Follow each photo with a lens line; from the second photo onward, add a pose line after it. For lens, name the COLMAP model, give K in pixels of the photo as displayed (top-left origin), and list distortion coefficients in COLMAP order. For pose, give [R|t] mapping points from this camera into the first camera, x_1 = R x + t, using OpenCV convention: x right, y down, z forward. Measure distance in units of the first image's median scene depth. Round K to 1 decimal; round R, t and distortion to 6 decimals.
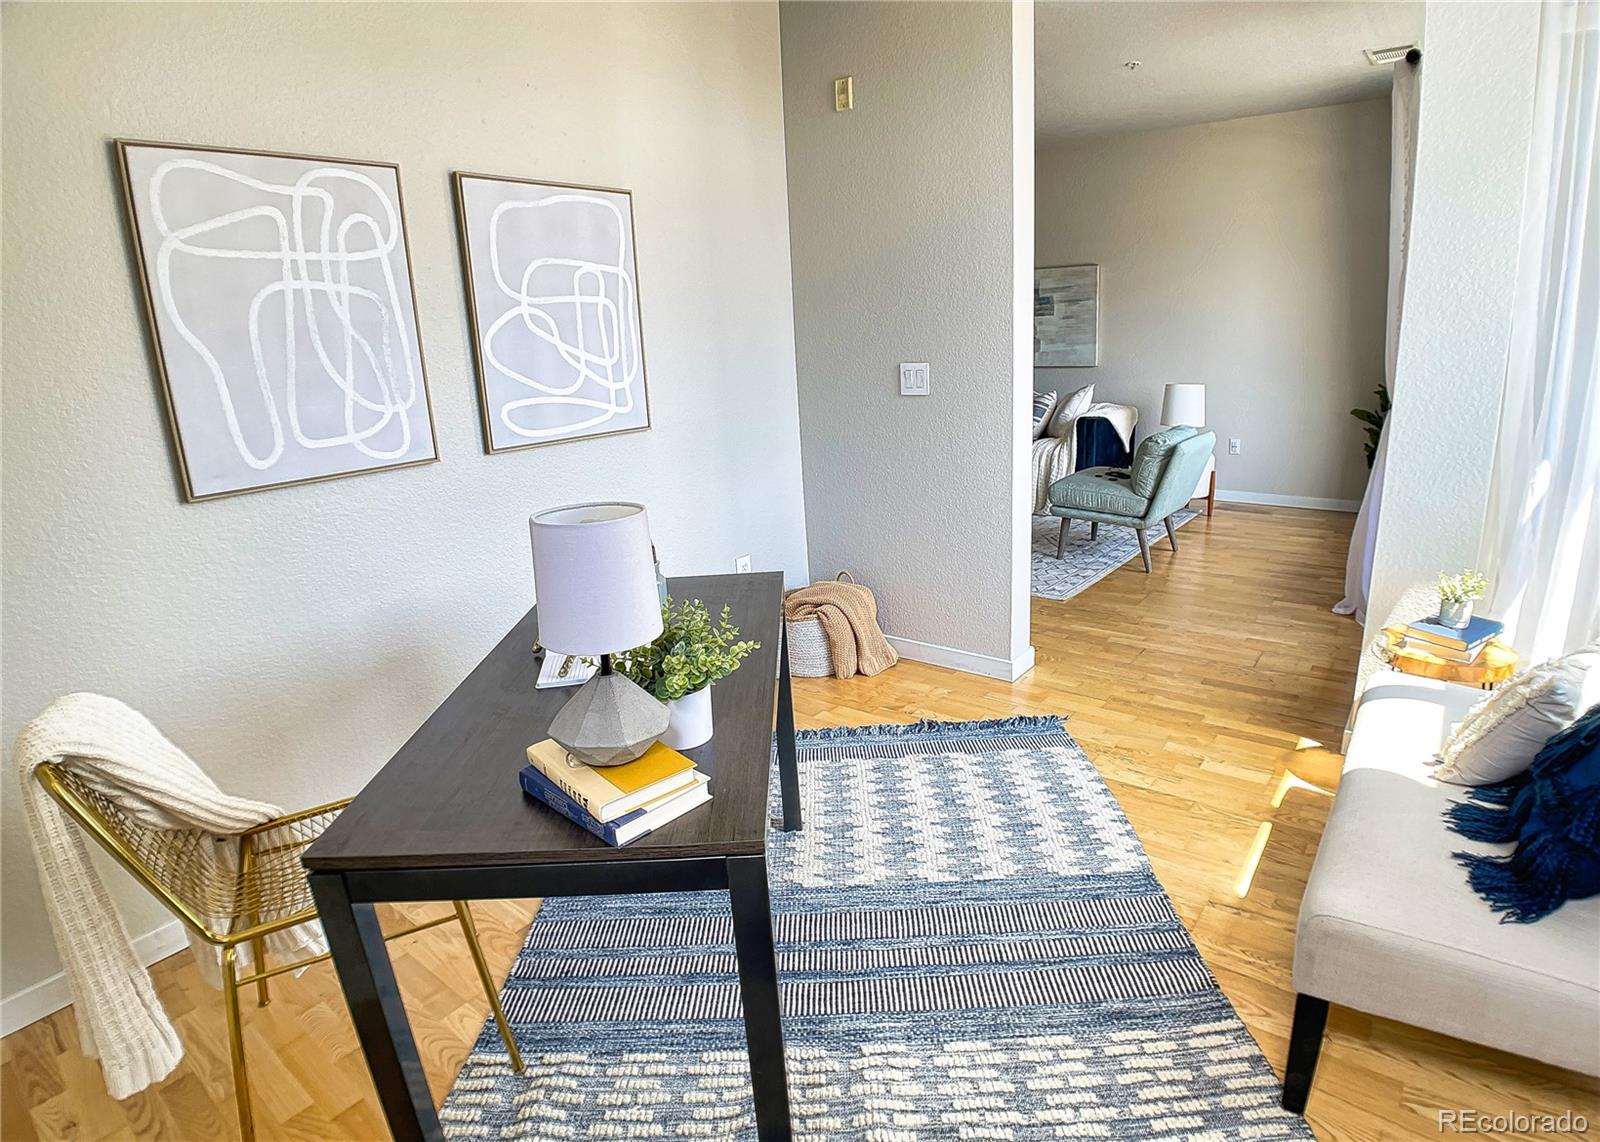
lens RADIAL K [[852.1, 0, 824.2], [0, 852.1, 562.3], [0, 0, 1]] dist [-0.081167, 0.014430]
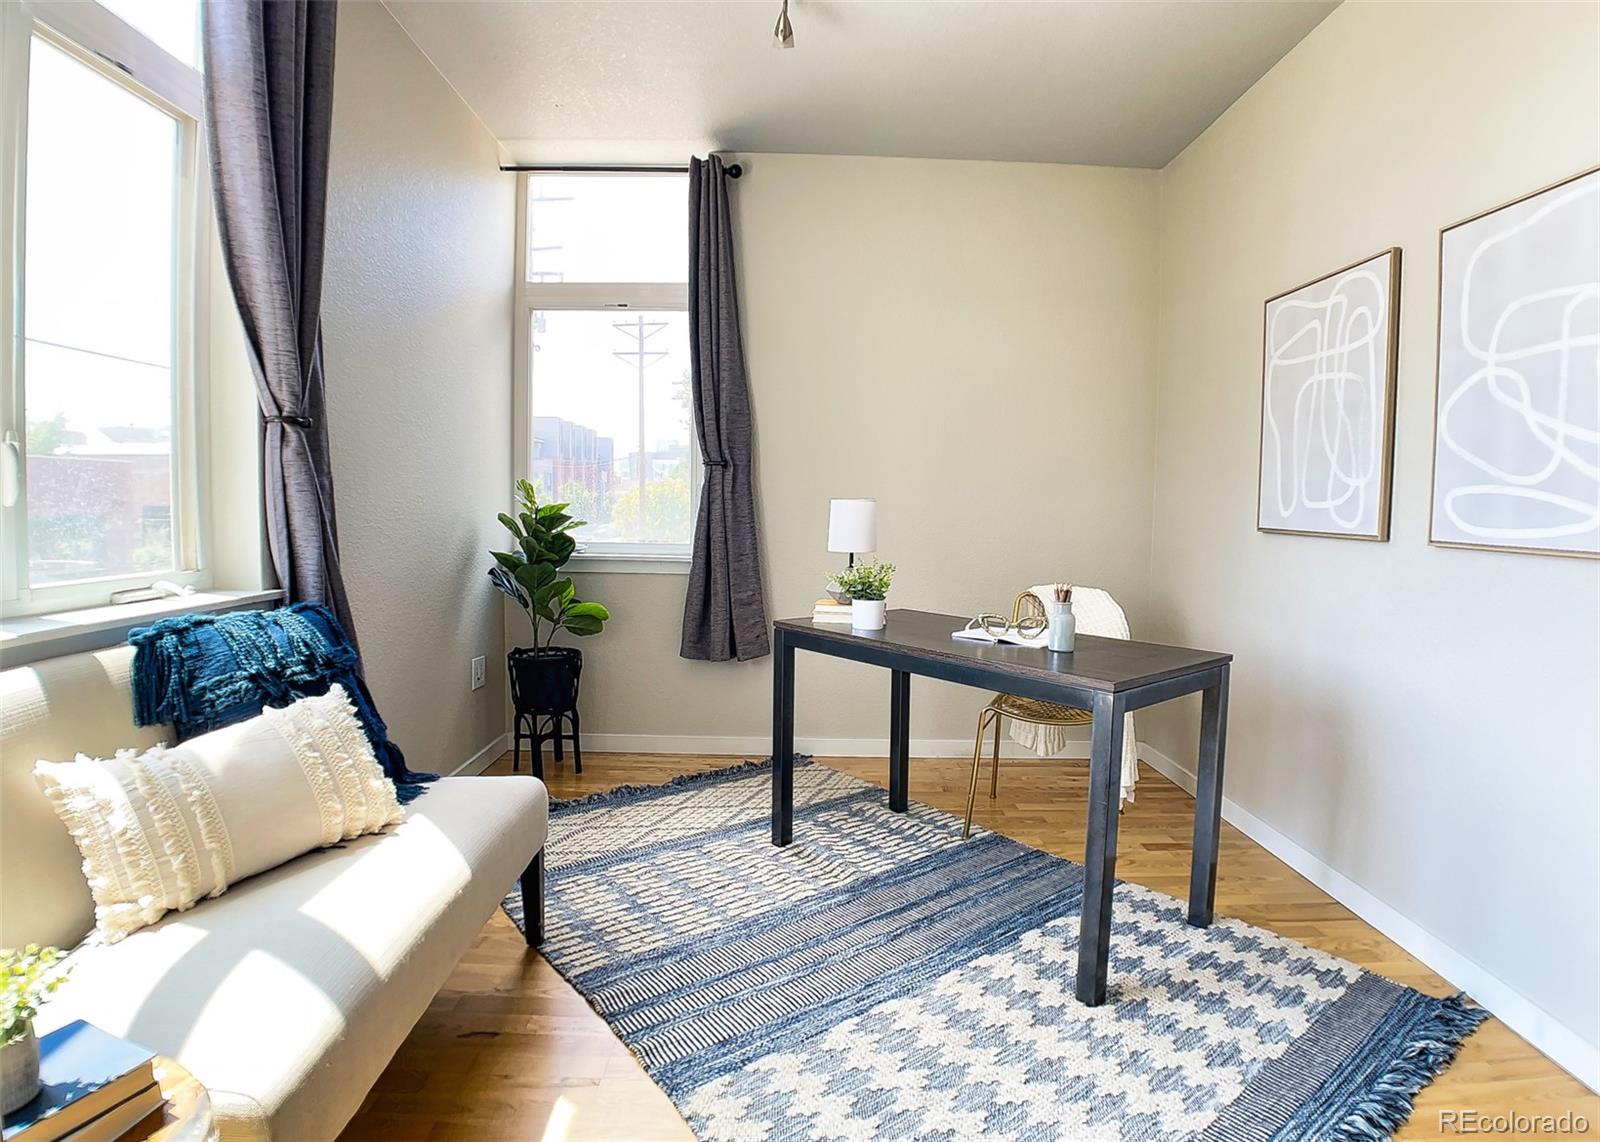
lens RADIAL K [[852.1, 0, 824.2], [0, 852.1, 562.3], [0, 0, 1]] dist [-0.081167, 0.014430]
pose [[-0.774935, 0.076680, -0.627373, 0.712614], [-0.148503, 0.942736, 0.298657, -0.319702], [0.614348, 0.324607, -0.719171, 1.454257]]
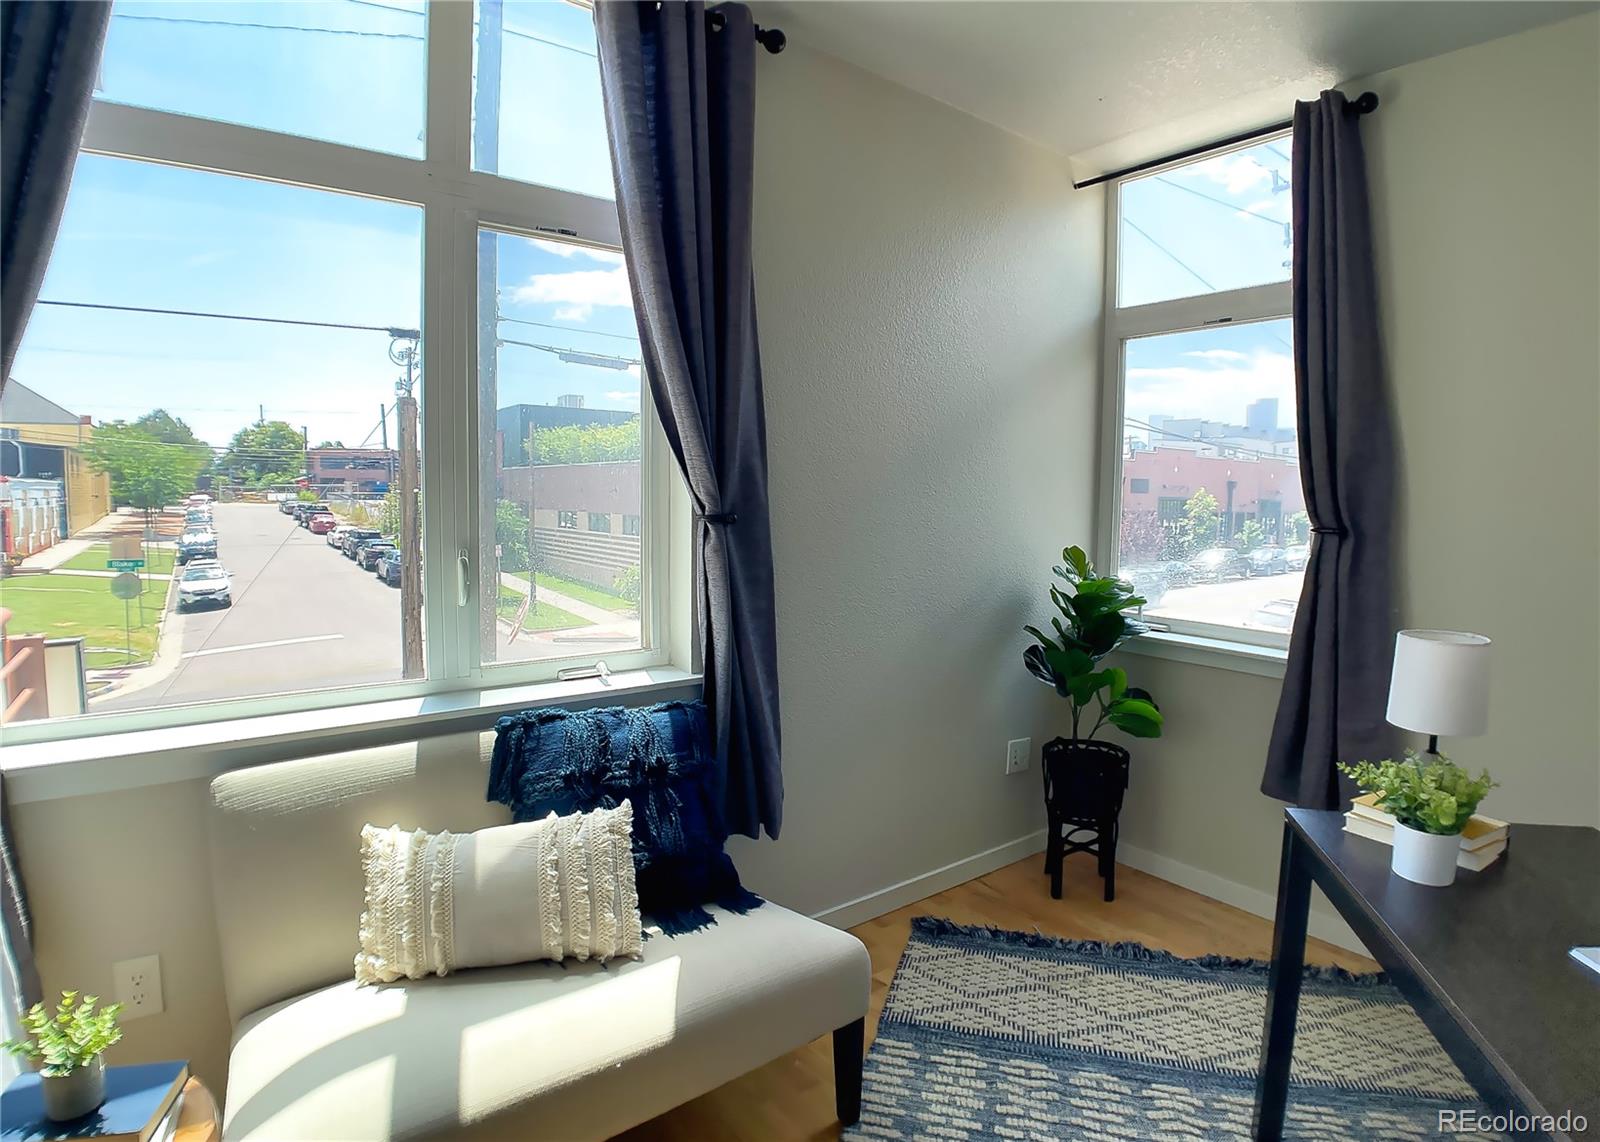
lens RADIAL K [[852.1, 0, 824.2], [0, 852.1, 562.3], [0, 0, 1]] dist [-0.081167, 0.014430]
pose [[-0.968286, 0.012092, 0.249551, 0.192415], [0.096375, 0.939602, 0.328421, -0.373772], [-0.230507, 0.342056, -0.910969, 1.263030]]
